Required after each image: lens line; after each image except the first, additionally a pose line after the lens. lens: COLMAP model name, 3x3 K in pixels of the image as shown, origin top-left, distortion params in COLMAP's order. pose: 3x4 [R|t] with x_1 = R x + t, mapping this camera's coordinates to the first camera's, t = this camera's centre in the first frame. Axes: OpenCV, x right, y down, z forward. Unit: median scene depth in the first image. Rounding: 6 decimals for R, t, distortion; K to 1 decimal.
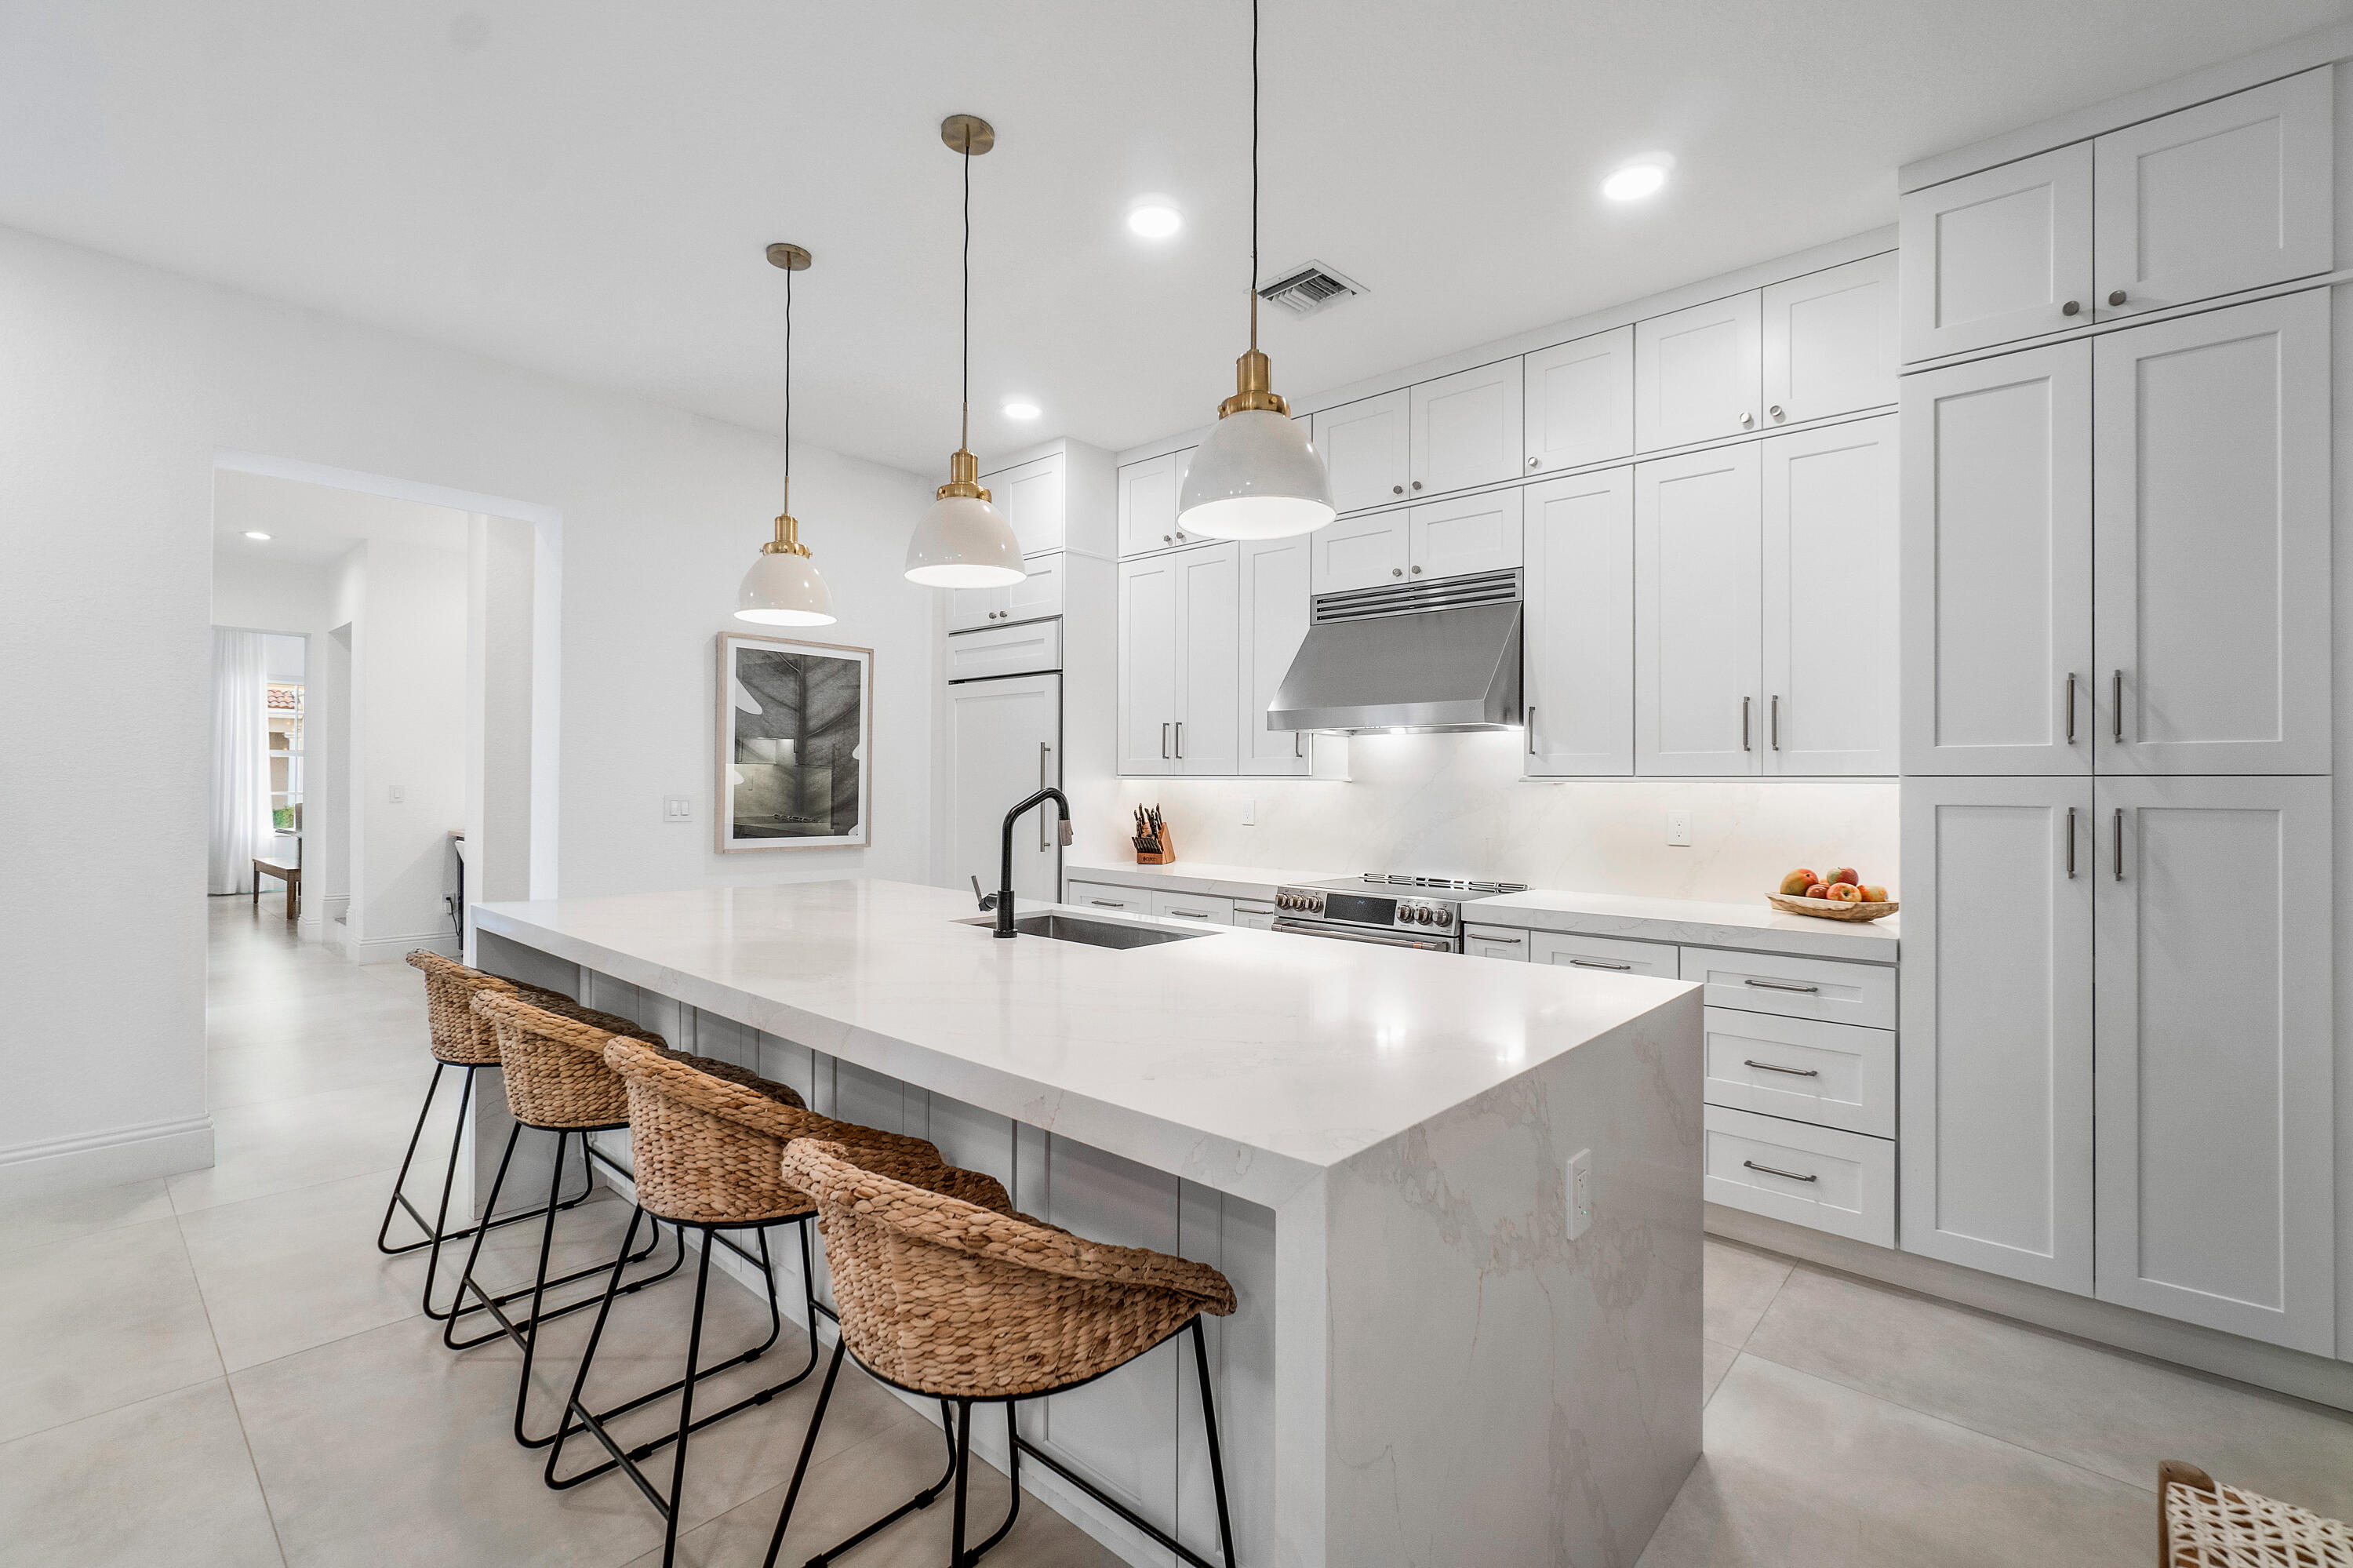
lens RADIAL K [[1020.9, 0, 1184.7], [0, 1020.9, 781.8], [0, 0, 1]] dist [-0.003624, 0.000611]
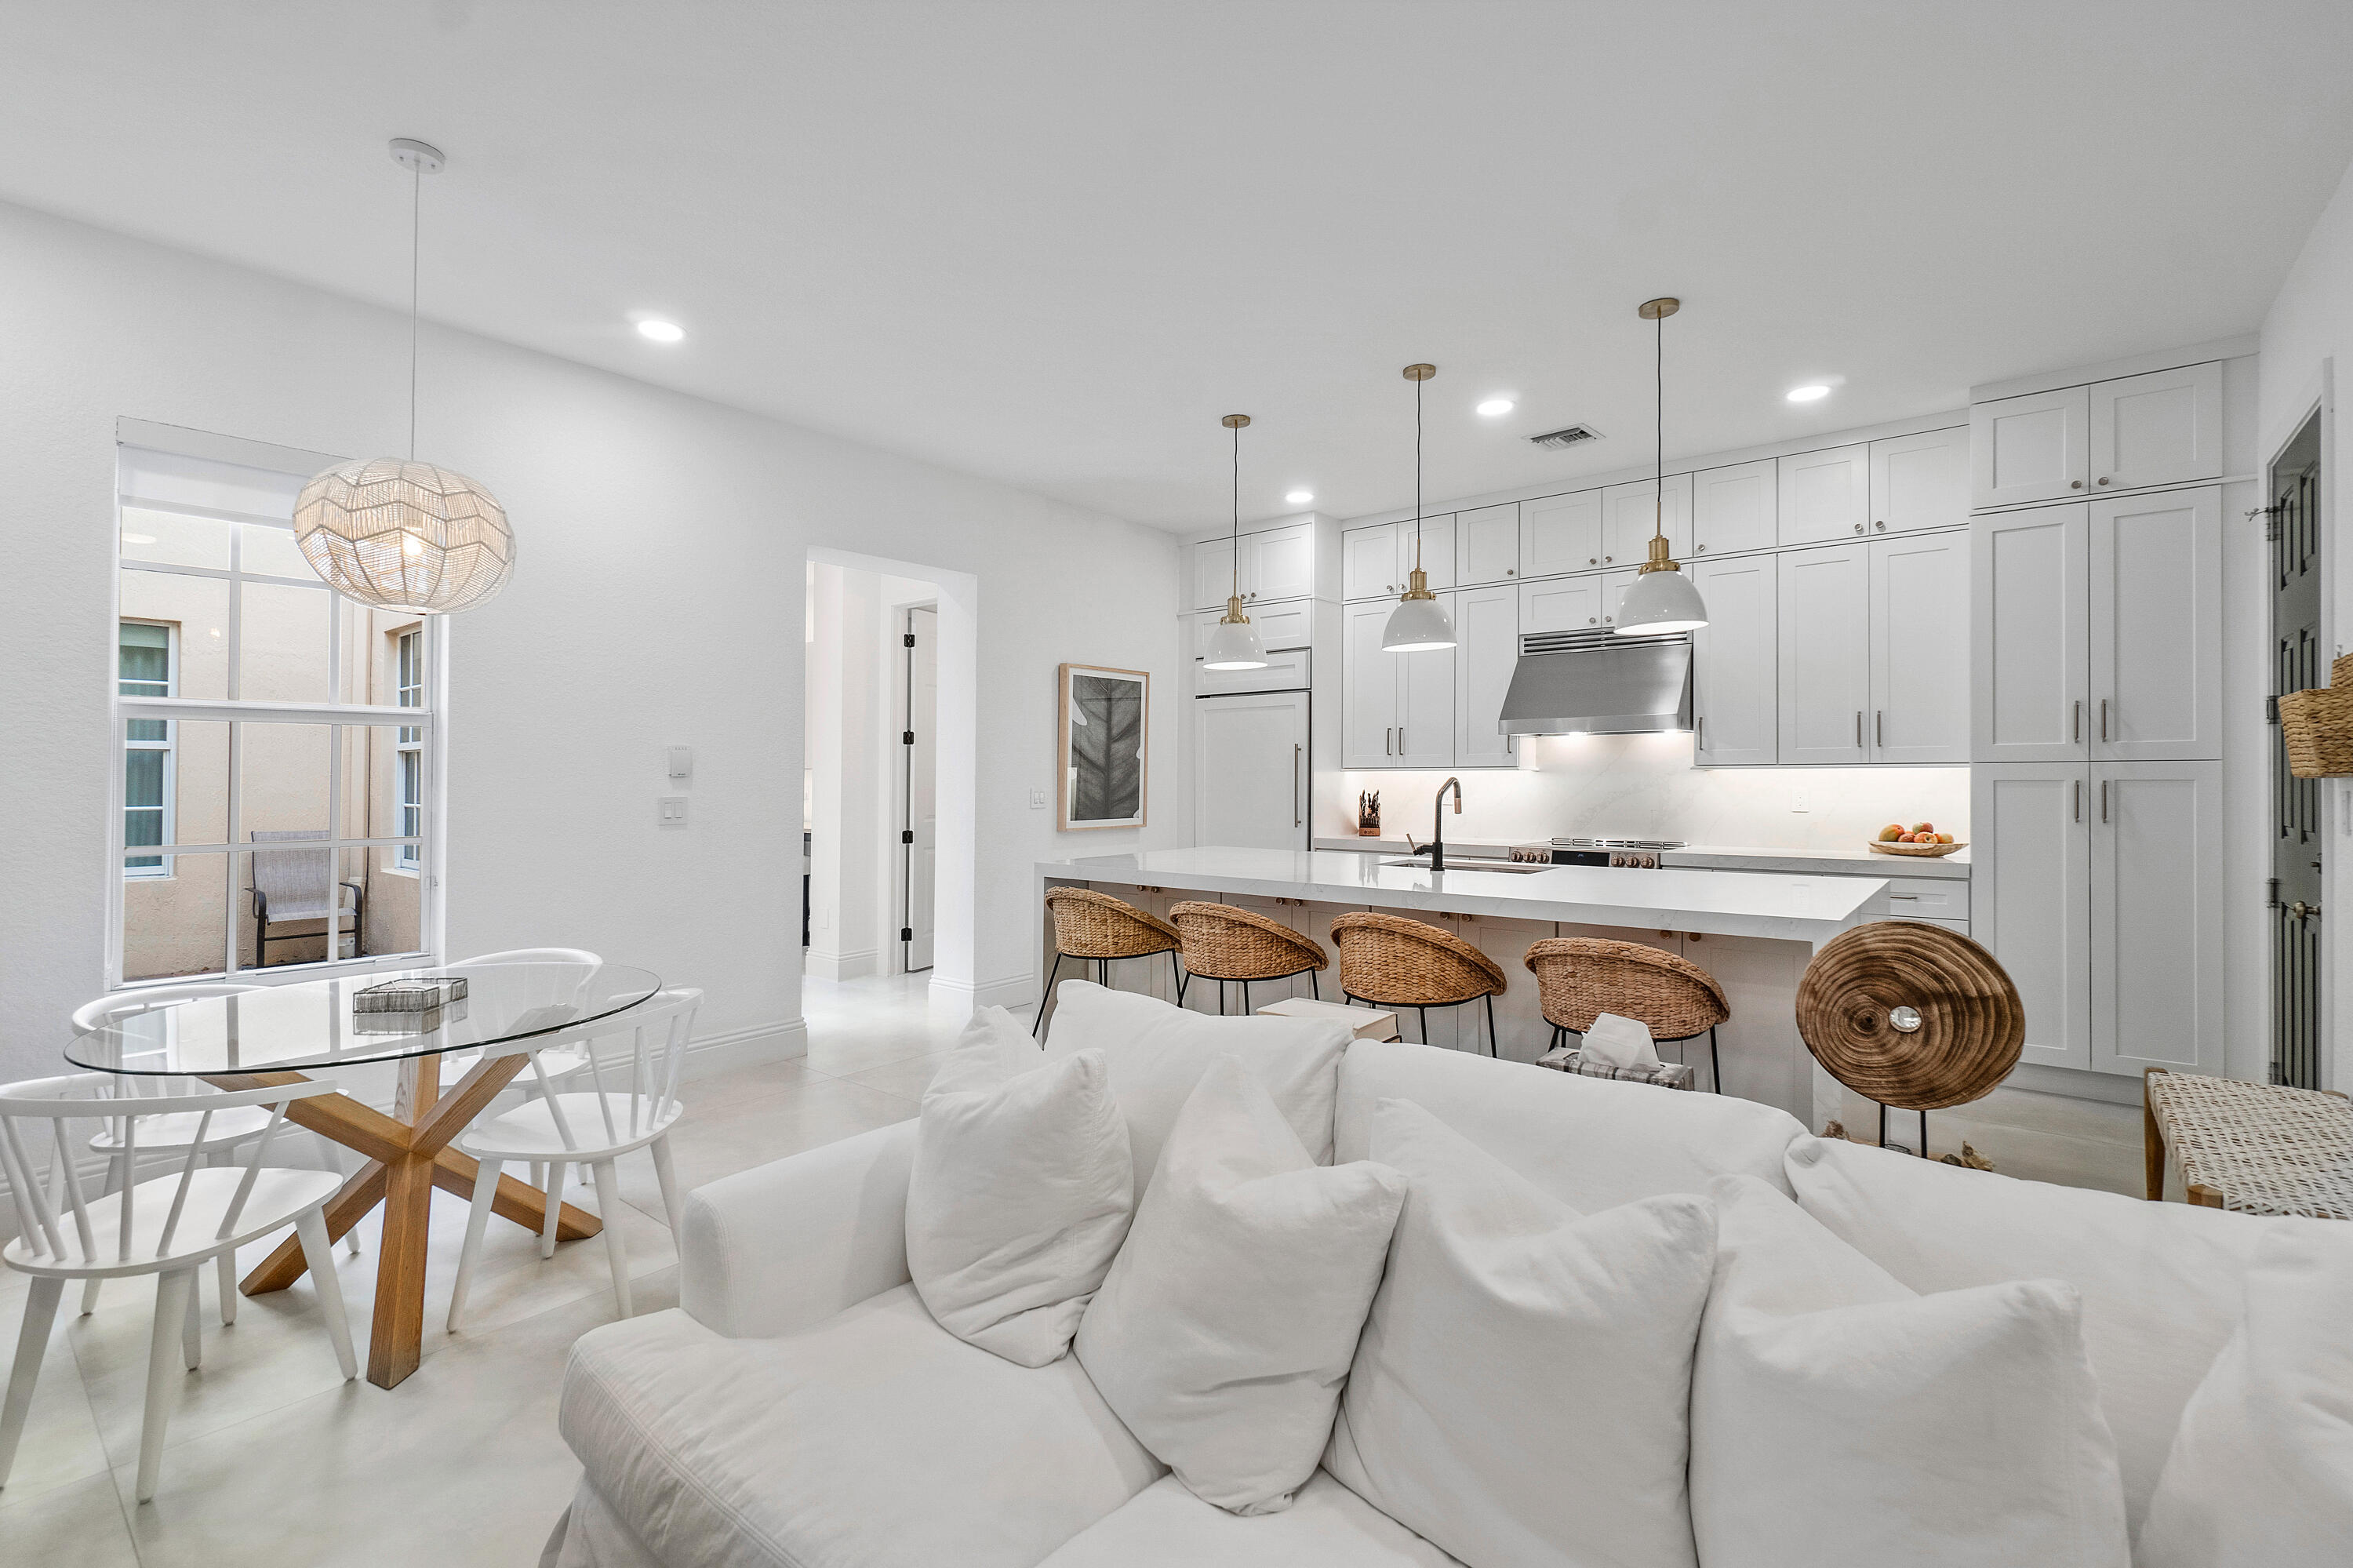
lens RADIAL K [[1046.0, 0, 1176.5], [0, 1046.0, 784.0], [0, 0, 1]] dist [-0.000792, 0.000219]
pose [[0.998696, -0.014892, 0.048834, -0.510438], [0.014322, 0.999825, 0.012010, -0.007867], [-0.049004, -0.011295, 0.998735, -0.476574]]
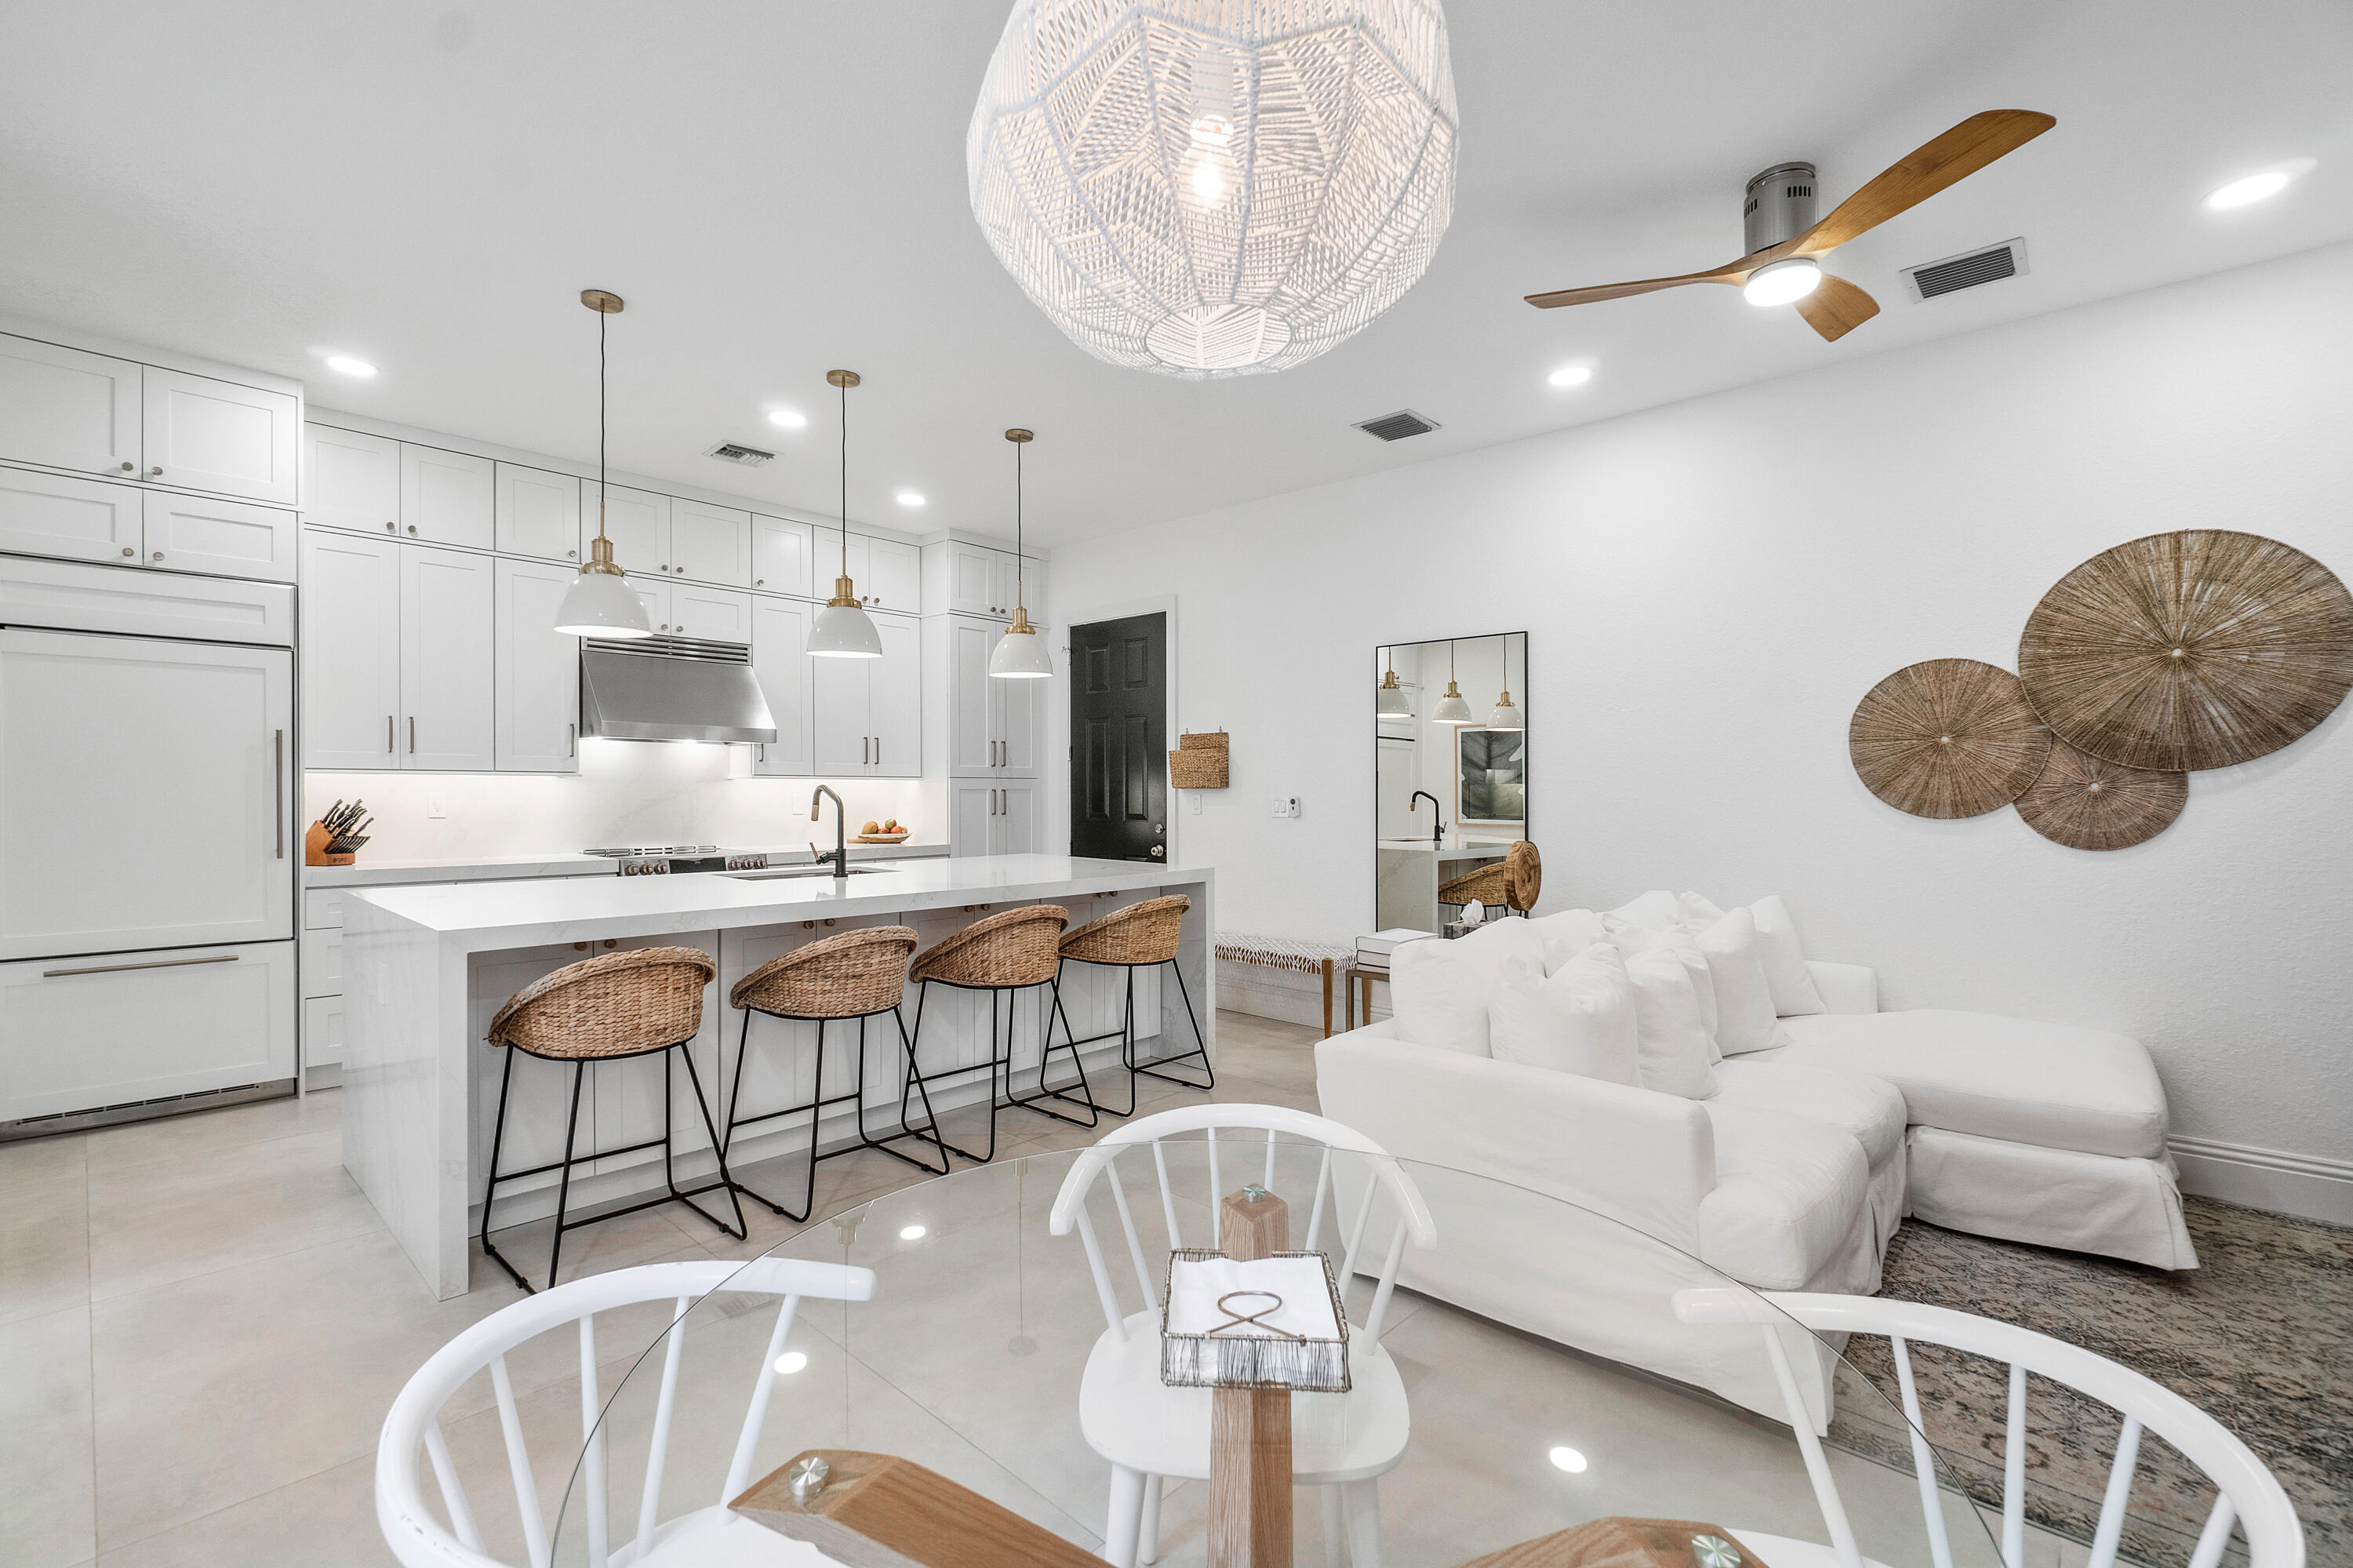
lens RADIAL K [[1000.3, 0, 1152.1], [0, 1000.3, 791.6], [0, 0, 1]] dist [-0.000722, 0.000250]
pose [[0.033209, -0.014693, 0.999340, -1.342750], [-0.010097, 0.999836, 0.015036, -0.010432], [-0.999397, -0.010590, 0.033056, 0.346817]]
